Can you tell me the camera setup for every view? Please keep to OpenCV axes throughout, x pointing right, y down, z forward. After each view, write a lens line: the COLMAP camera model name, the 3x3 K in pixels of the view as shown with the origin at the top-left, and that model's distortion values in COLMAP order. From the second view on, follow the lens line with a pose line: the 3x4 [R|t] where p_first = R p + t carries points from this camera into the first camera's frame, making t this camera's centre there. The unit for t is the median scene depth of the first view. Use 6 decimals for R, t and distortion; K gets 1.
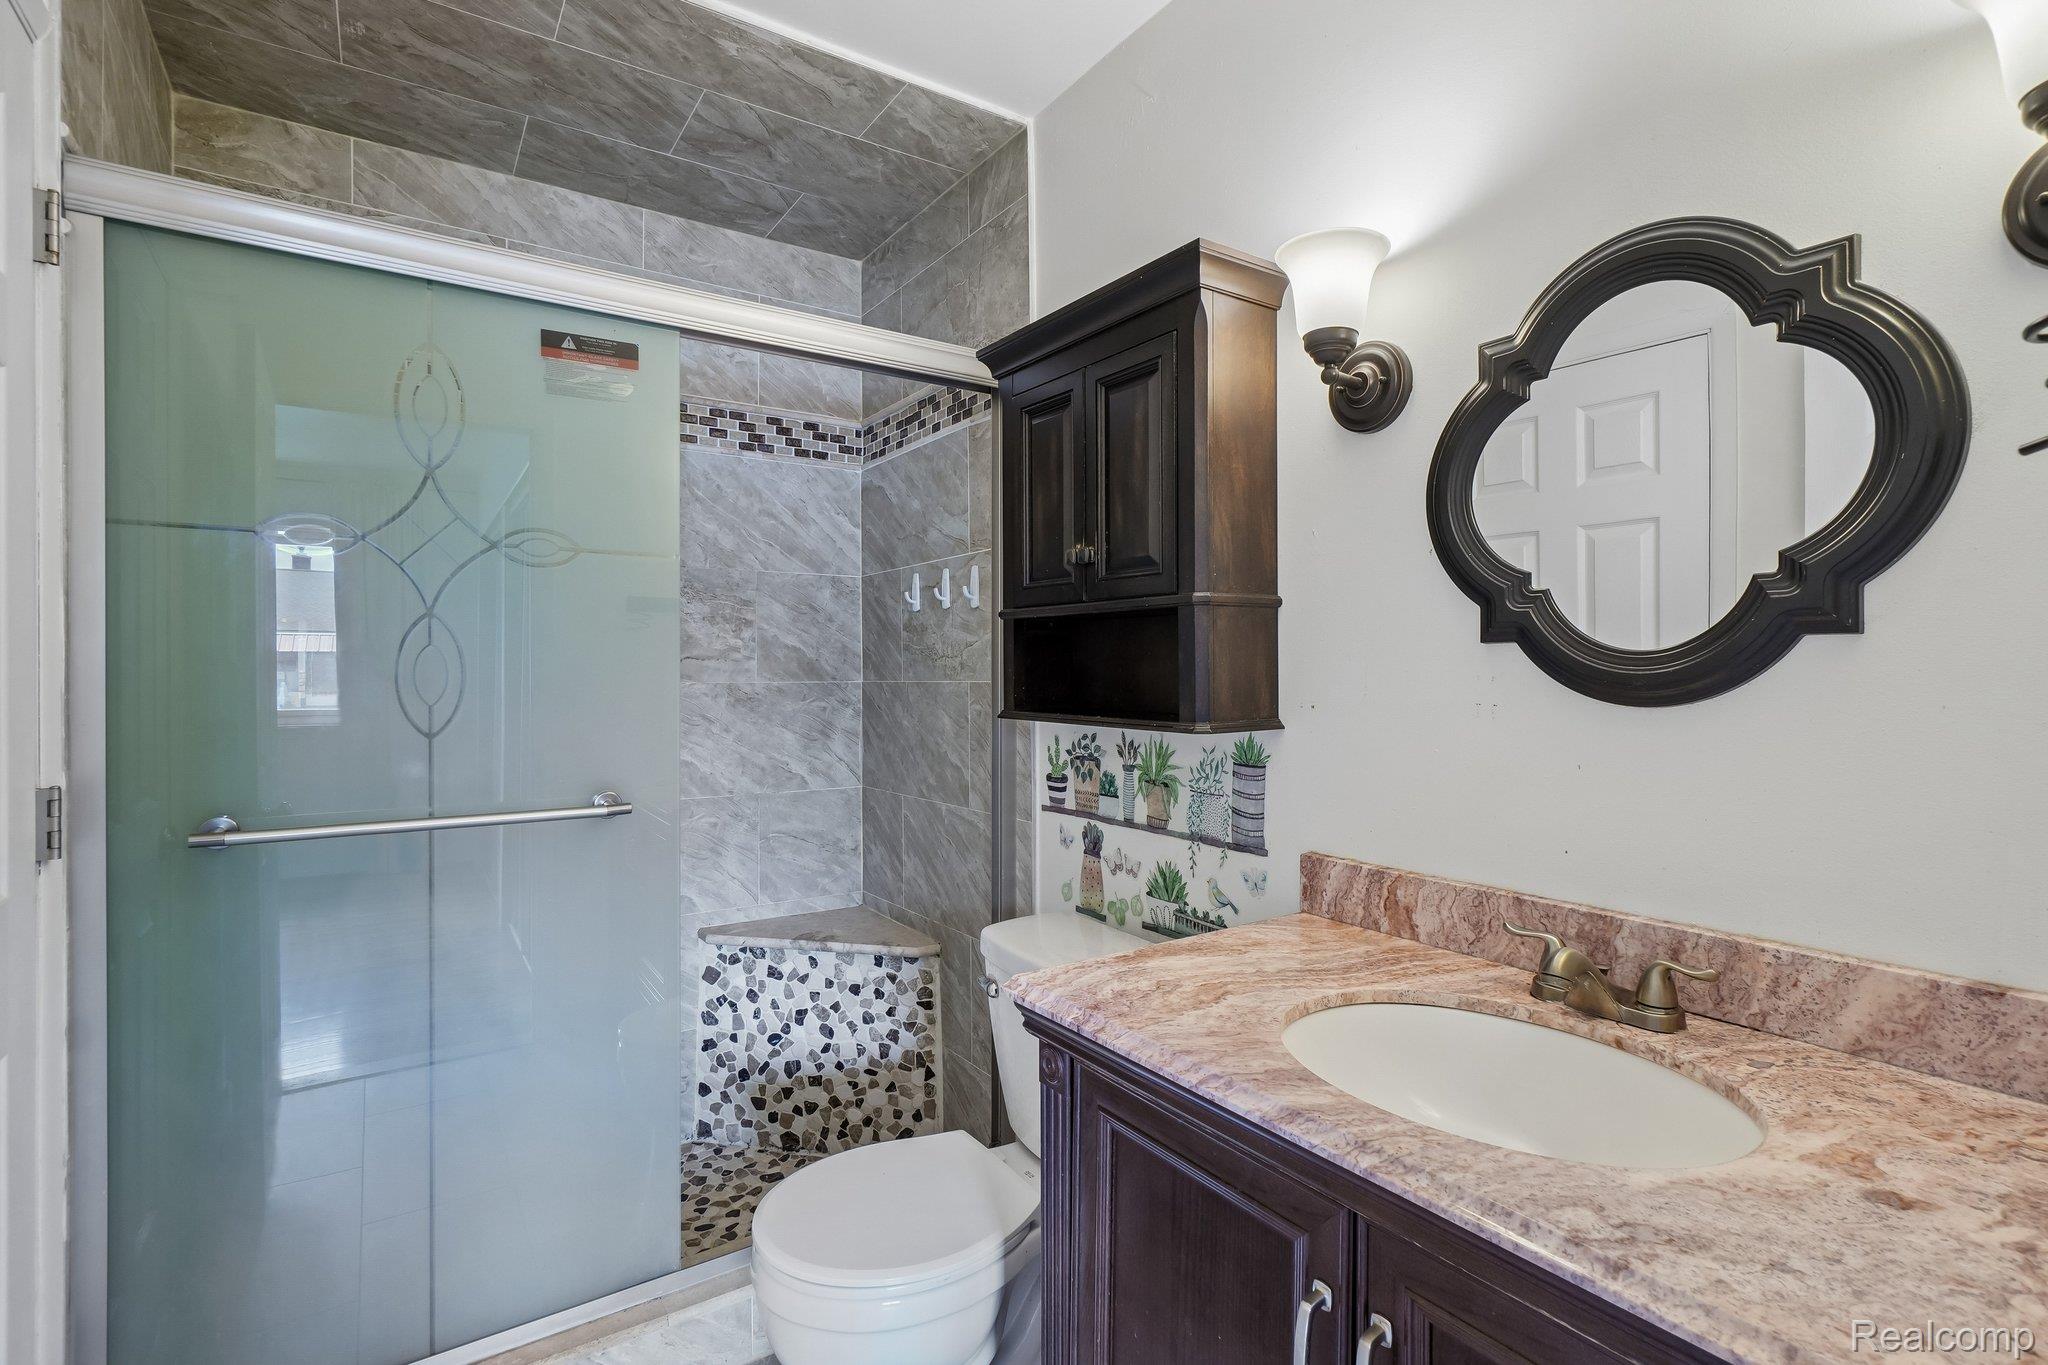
lens RADIAL K [[956.9, 0, 1018.9], [0, 956.9, 662.8], [0, 0, 1]] dist [-0.001266, 0.000223]
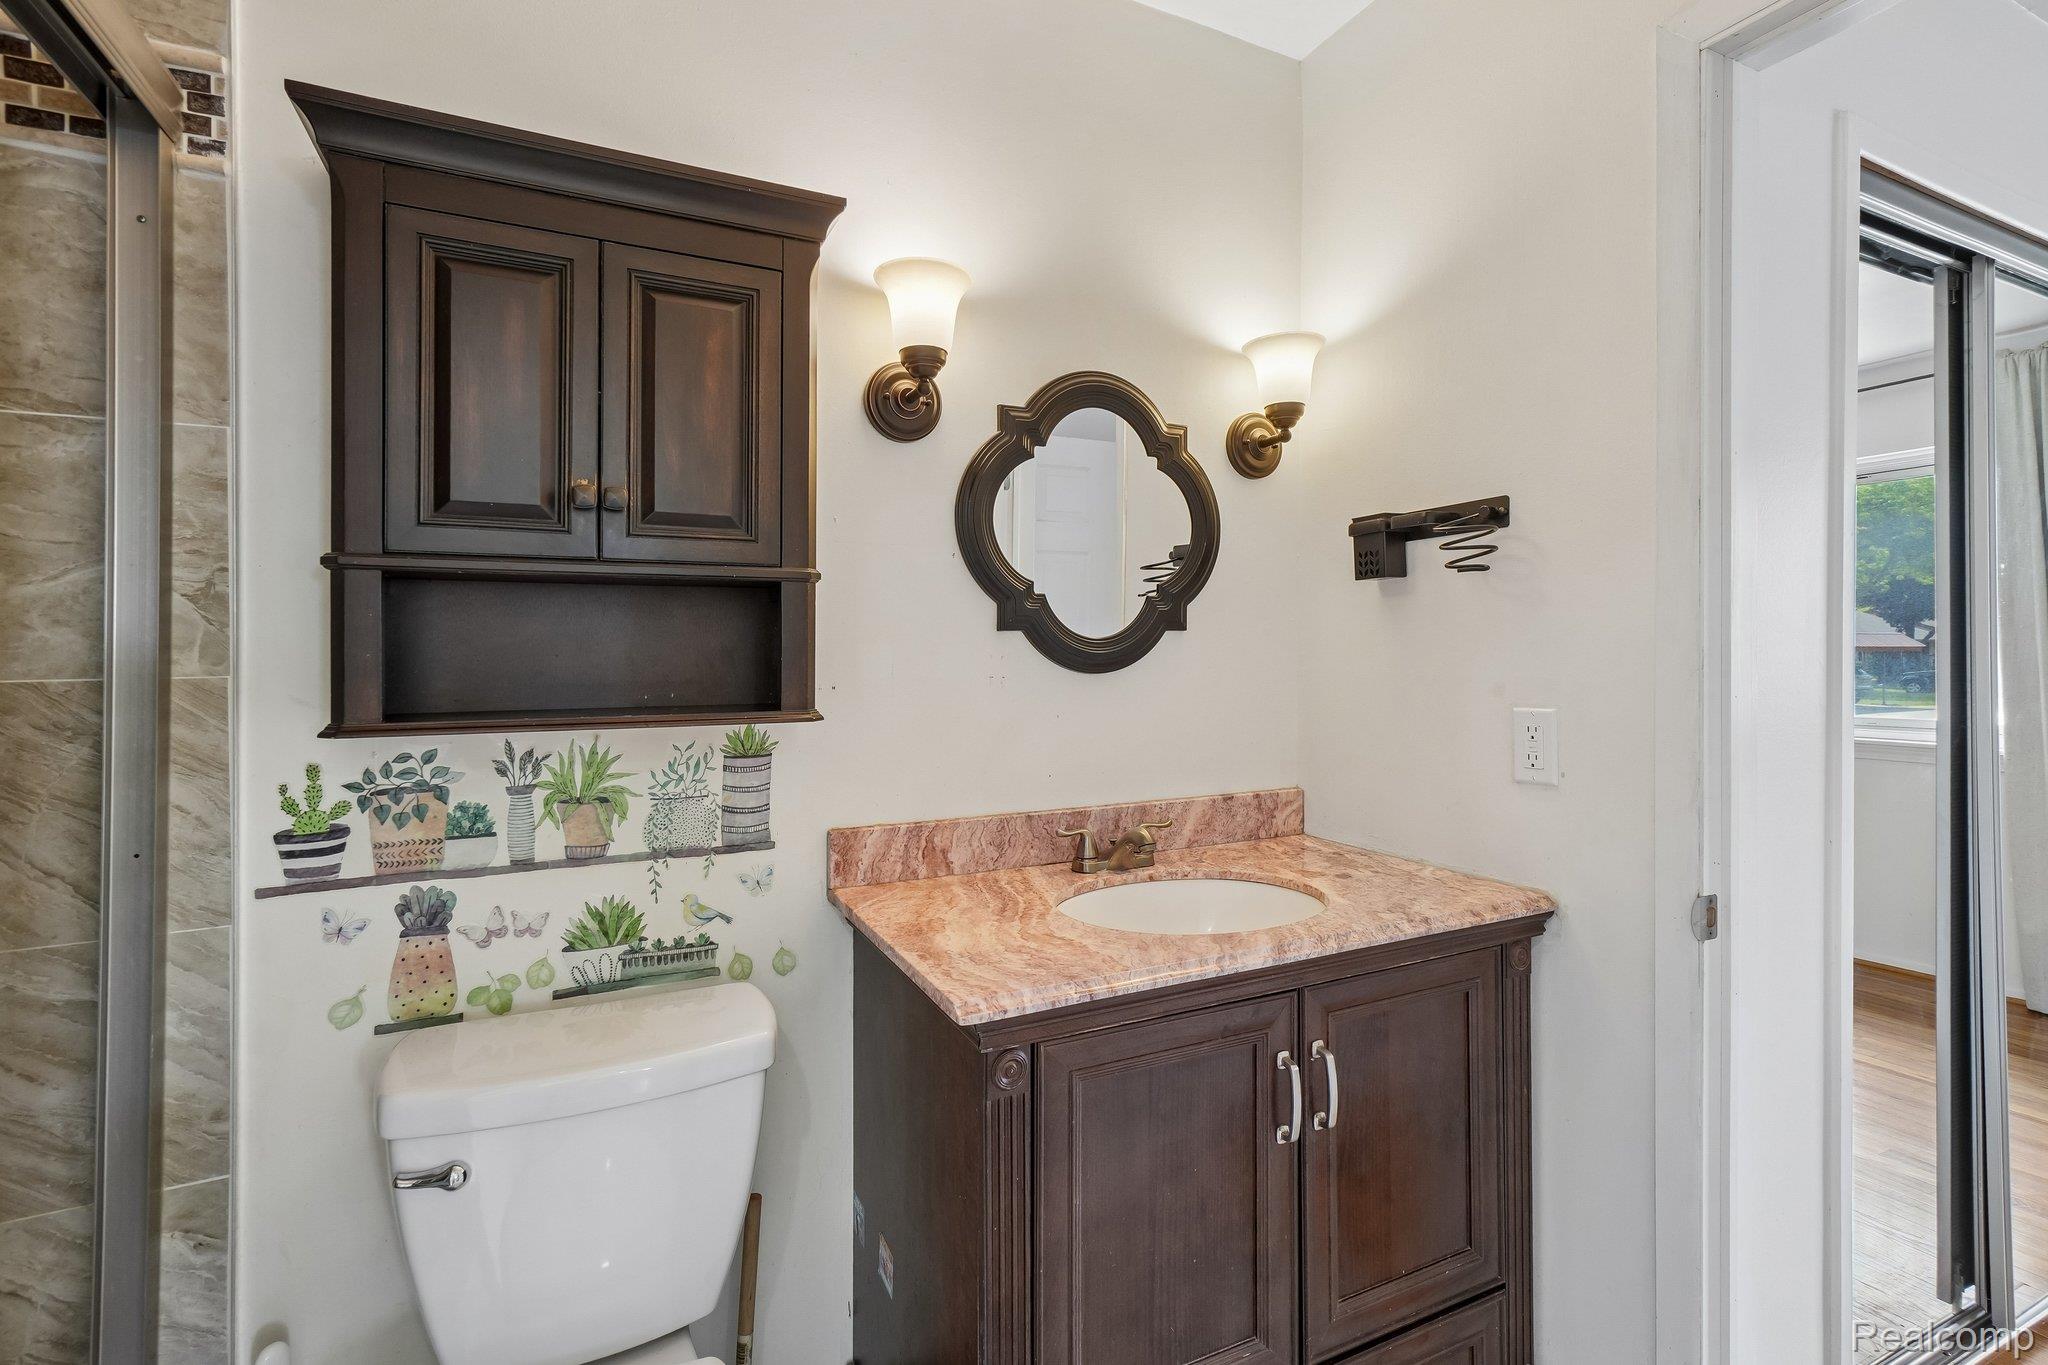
lens RADIAL K [[956.9, 0, 1024.2], [0, 956.9, 648.3], [0, 0, 1]] dist [-0.001266, 0.000223]
pose [[0.145373, 0.003598, 0.989370, -0.597680], [0.000201, 0.999993, -0.003667, 0.006392], [-0.989377, 0.000732, 0.145372, 0.567615]]
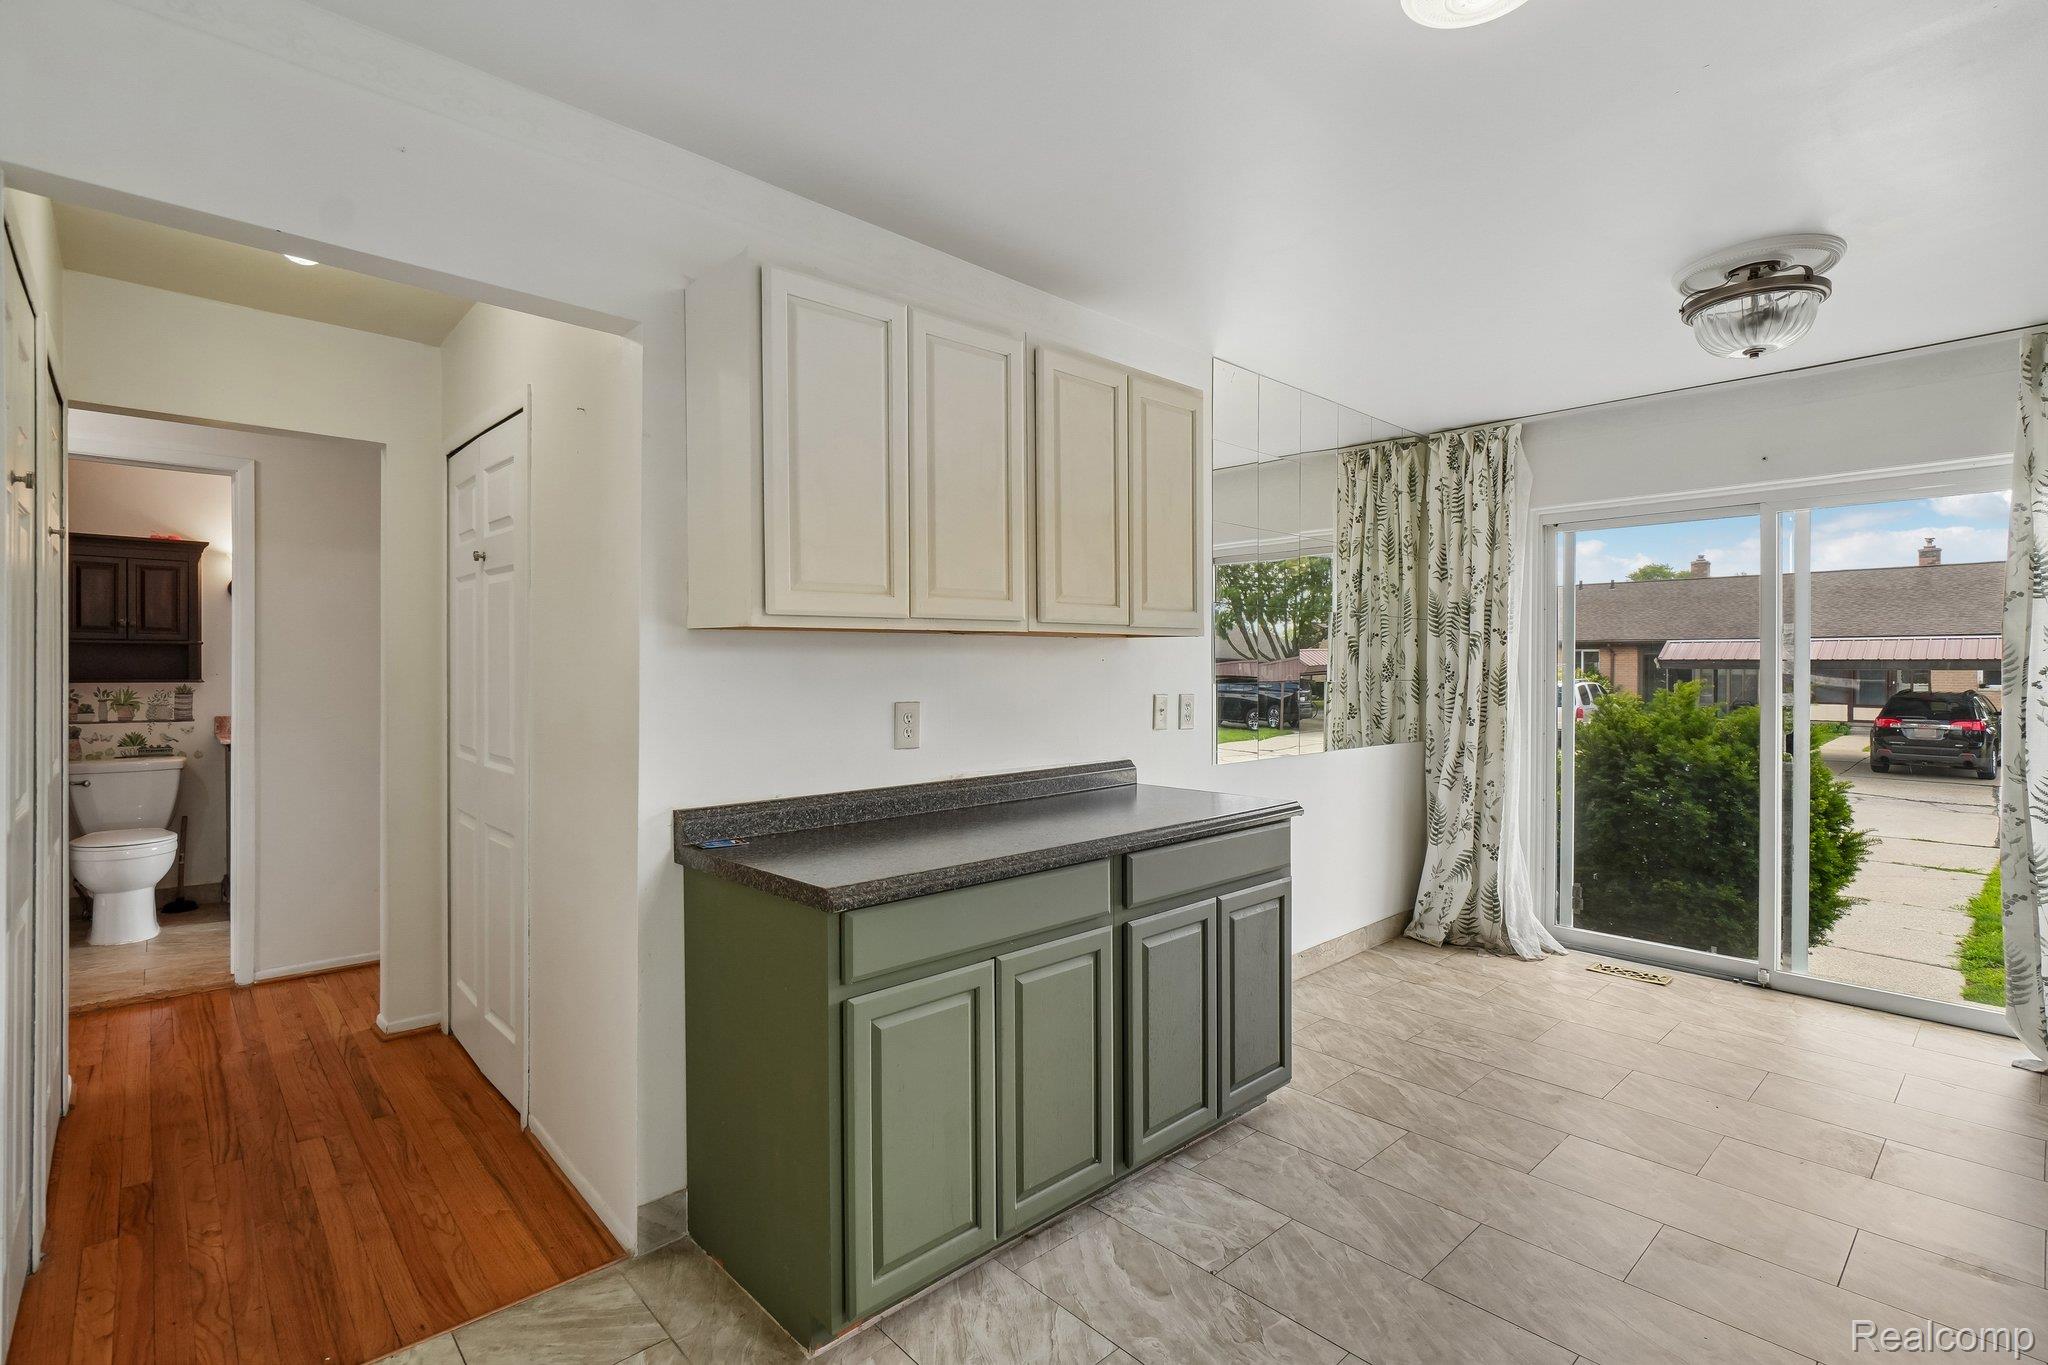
lens RADIAL K [[956.9, 0, 1022.6], [0, 956.9, 683.1], [0, 0, 1]] dist [-0.001266, 0.000223]
pose [[-0.148100, -0.006534, 0.988951, -3.122710], [0.002757, 0.999972, 0.007020, 0.054481], [-0.988969, 0.003766, -0.148077, -1.212162]]
